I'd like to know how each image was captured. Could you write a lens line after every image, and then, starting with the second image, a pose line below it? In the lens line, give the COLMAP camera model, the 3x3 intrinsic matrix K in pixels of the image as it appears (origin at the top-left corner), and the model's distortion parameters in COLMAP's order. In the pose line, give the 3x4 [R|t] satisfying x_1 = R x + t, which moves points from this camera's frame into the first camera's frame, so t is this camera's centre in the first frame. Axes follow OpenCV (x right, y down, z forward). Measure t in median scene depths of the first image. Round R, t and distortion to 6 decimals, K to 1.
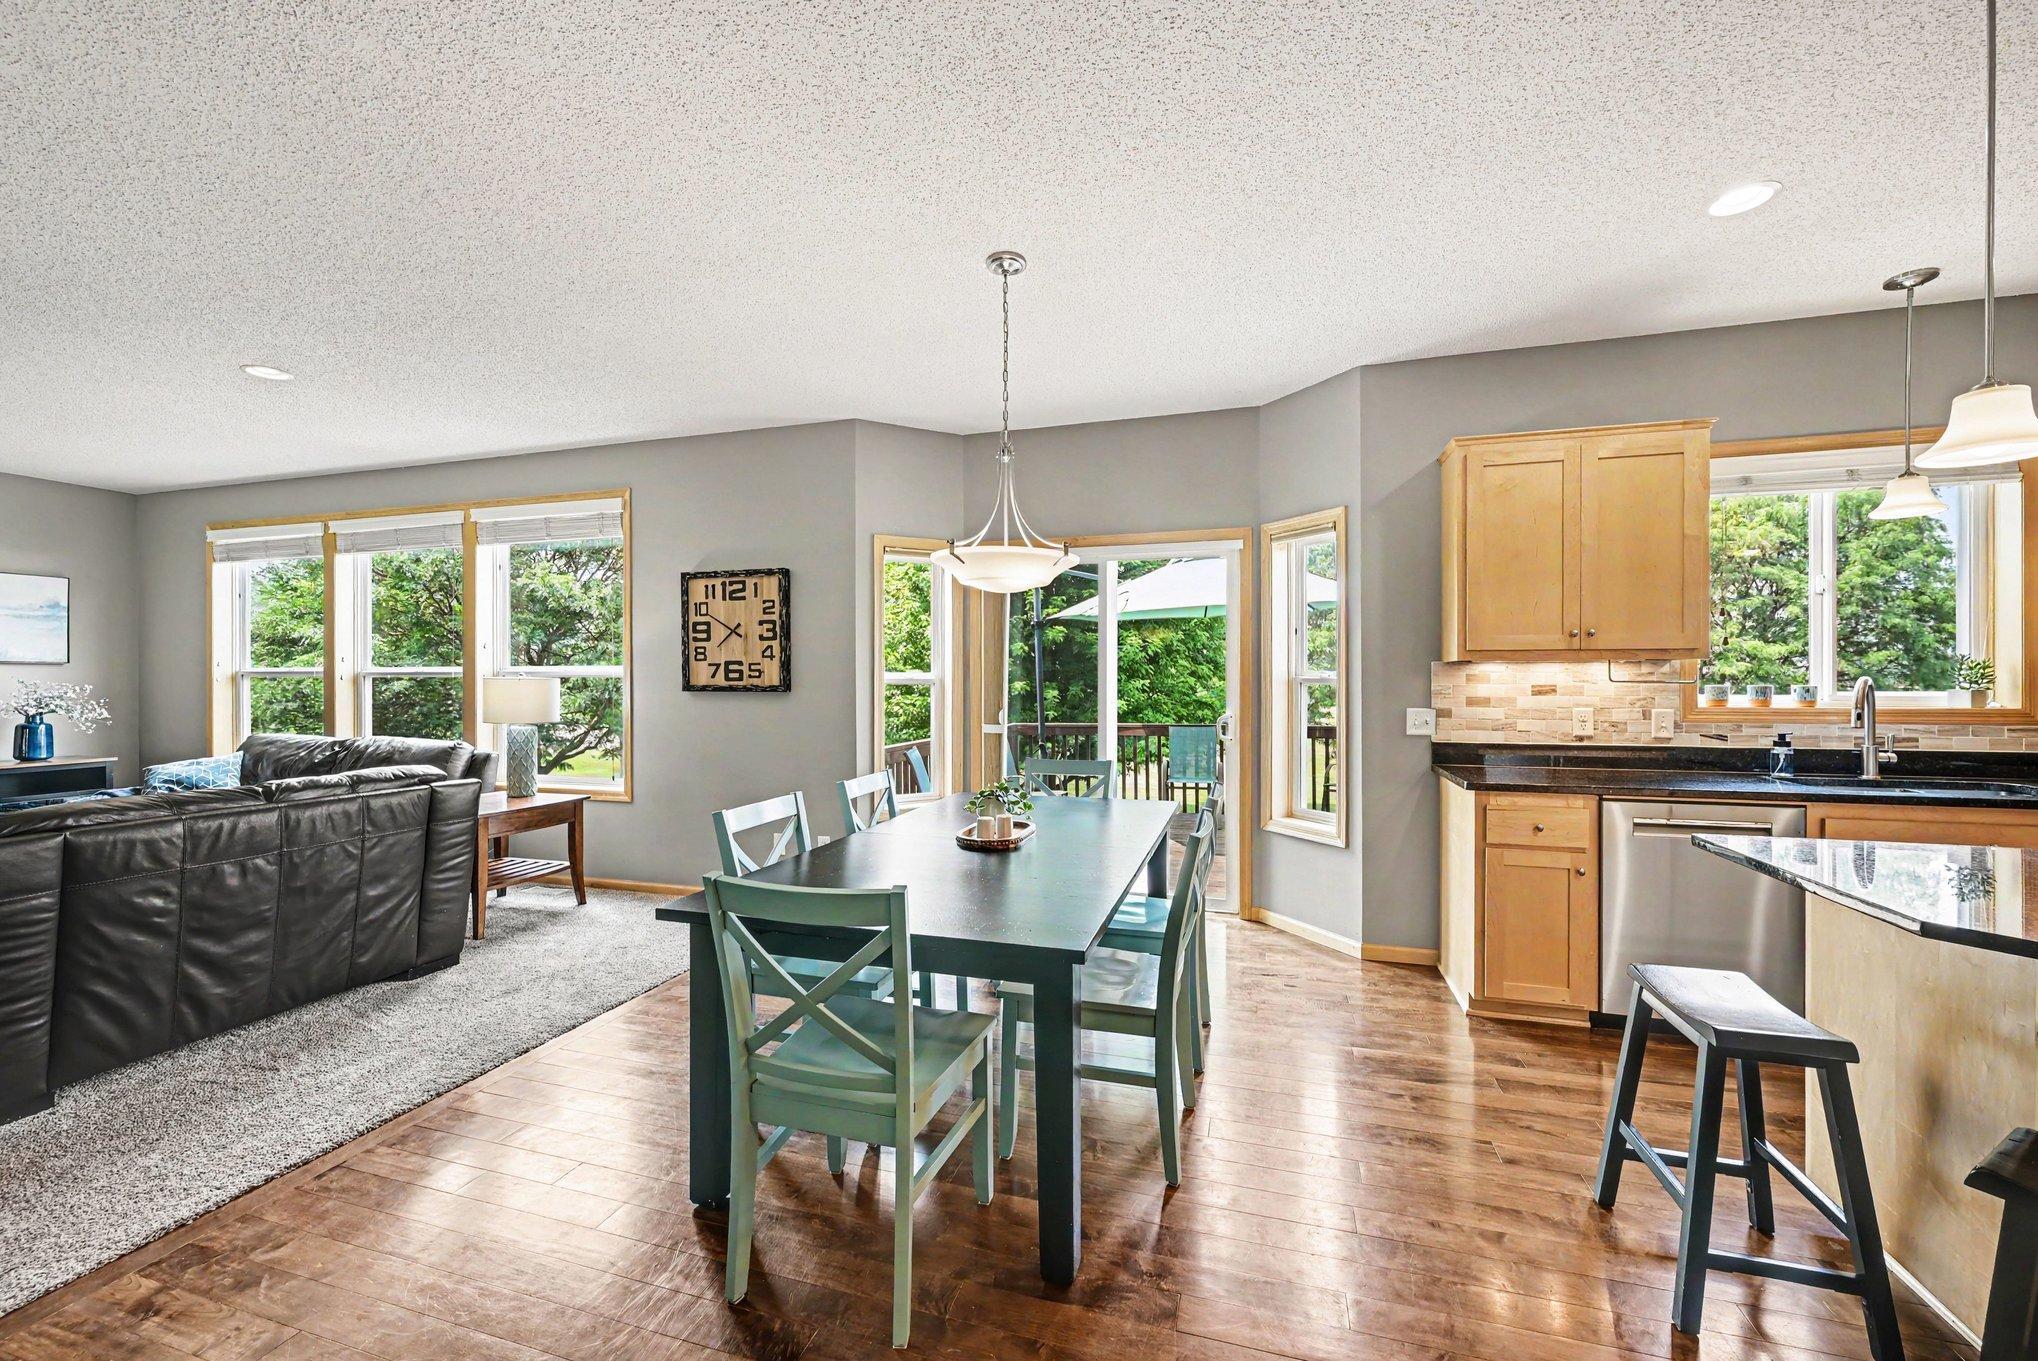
lens RADIAL K [[805.5, 0, 1005.5], [0, 805.5, 674.2], [0, 0, 1]] dist [-0.000650, 0.000307]
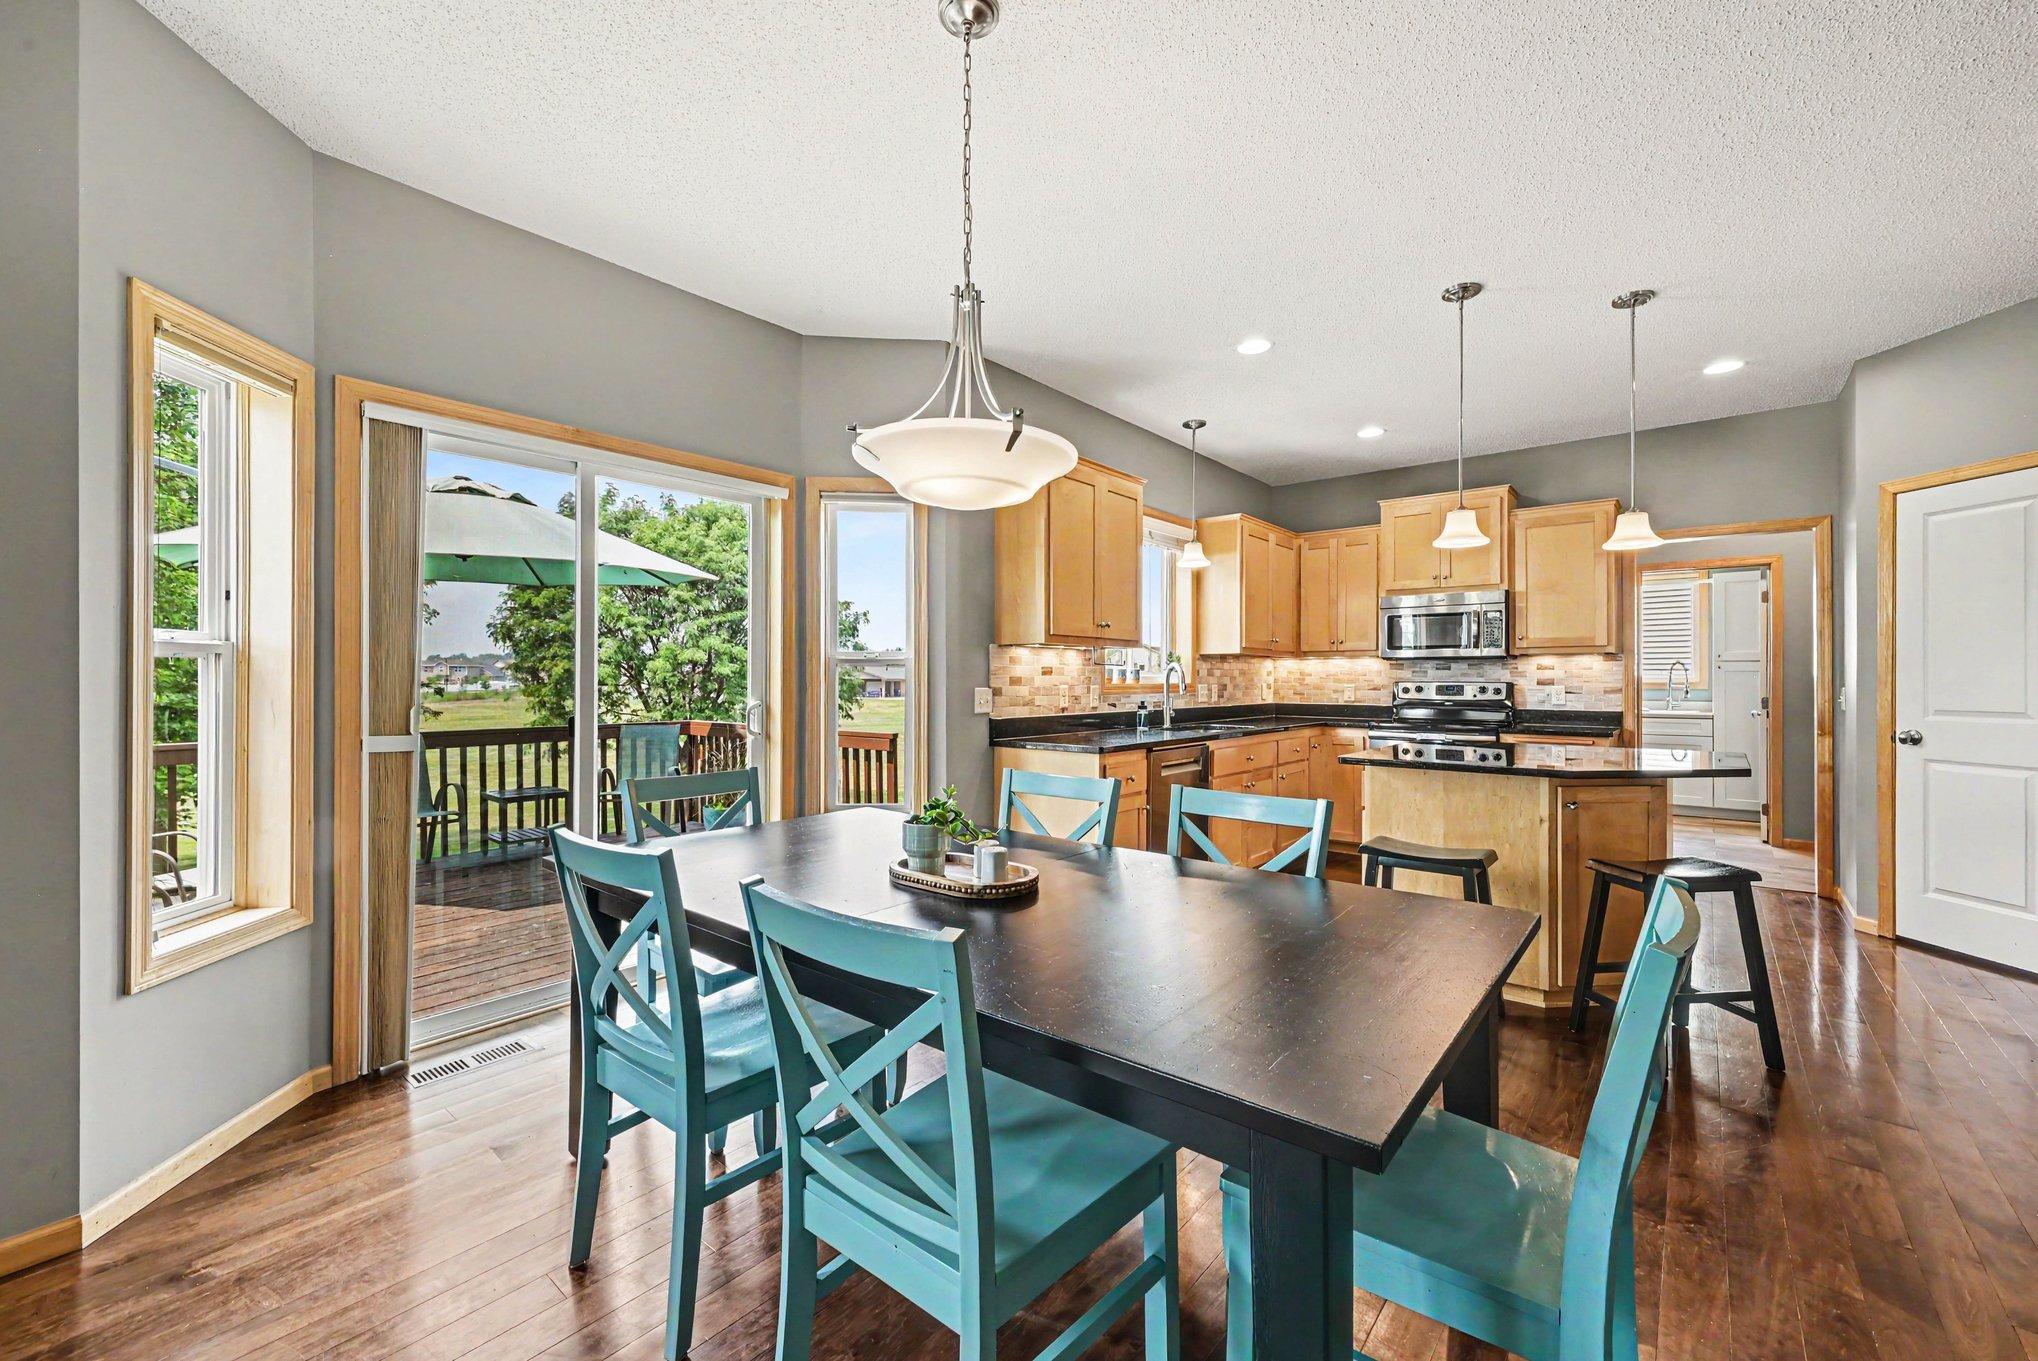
lens RADIAL K [[805.5, 0, 1008.0], [0, 805.5, 674.4], [0, 0, 1]] dist [-0.000650, 0.000307]
pose [[0.405280, 0.008832, 0.914150, -0.339407], [-0.002498, 0.999960, -0.008554, 0.026436], [-0.914189, 0.001183, 0.405286, 0.426955]]
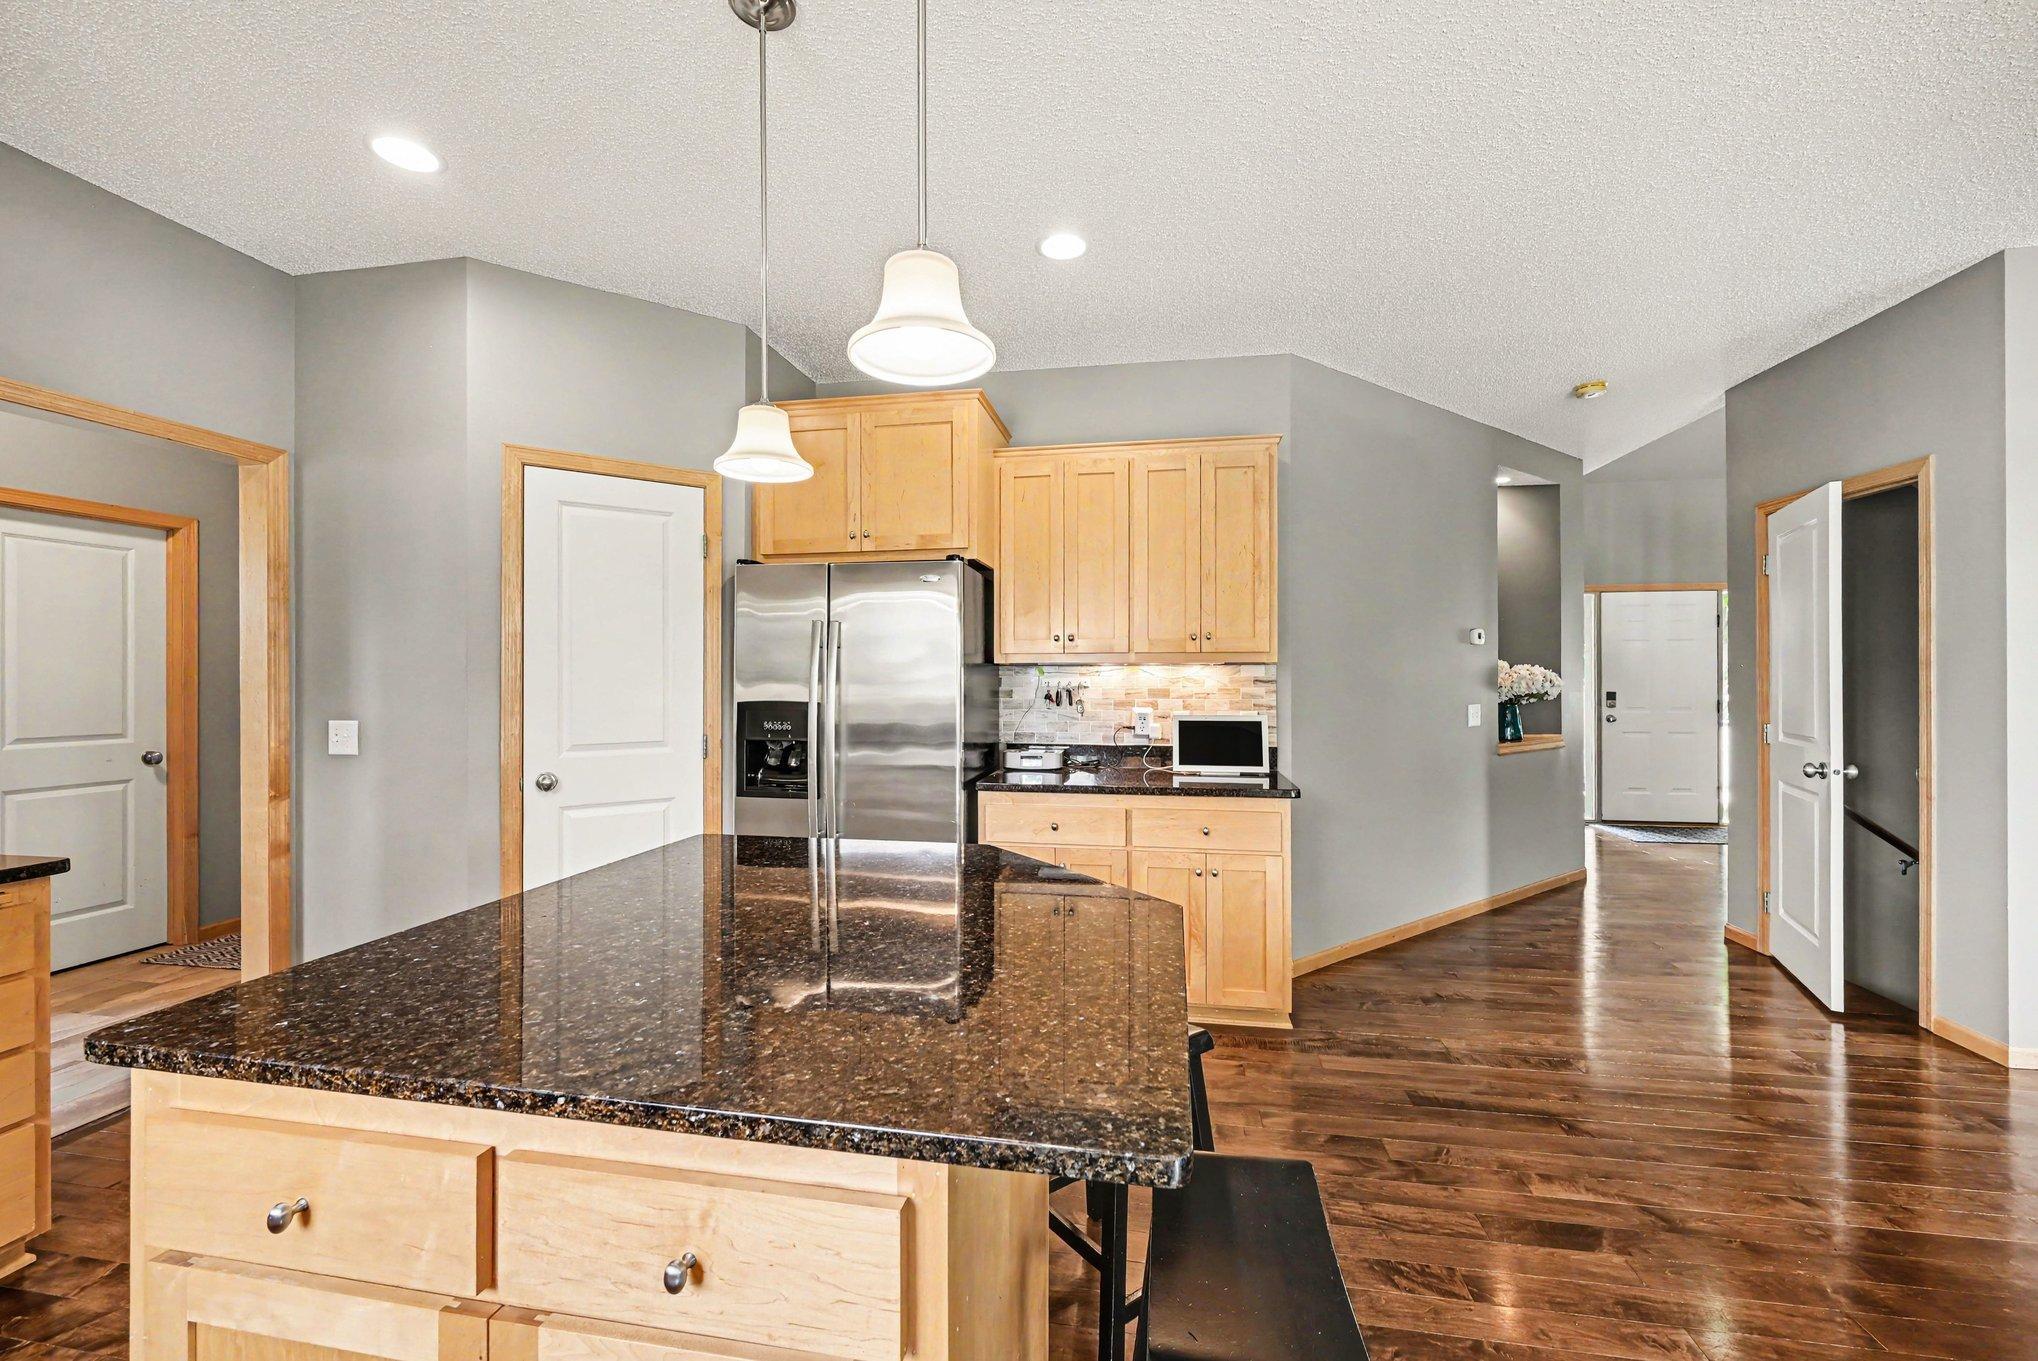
lens RADIAL K [[805.5, 0, 1017.5], [0, 805.5, 678.8], [0, 0, 1]] dist [-0.000650, 0.000307]
pose [[-0.993028, 0.006419, -0.117702, 0.426339], [0.006601, 0.999978, -0.001151, 0.004309], [0.117692, -0.001920, -0.993048, 0.588030]]
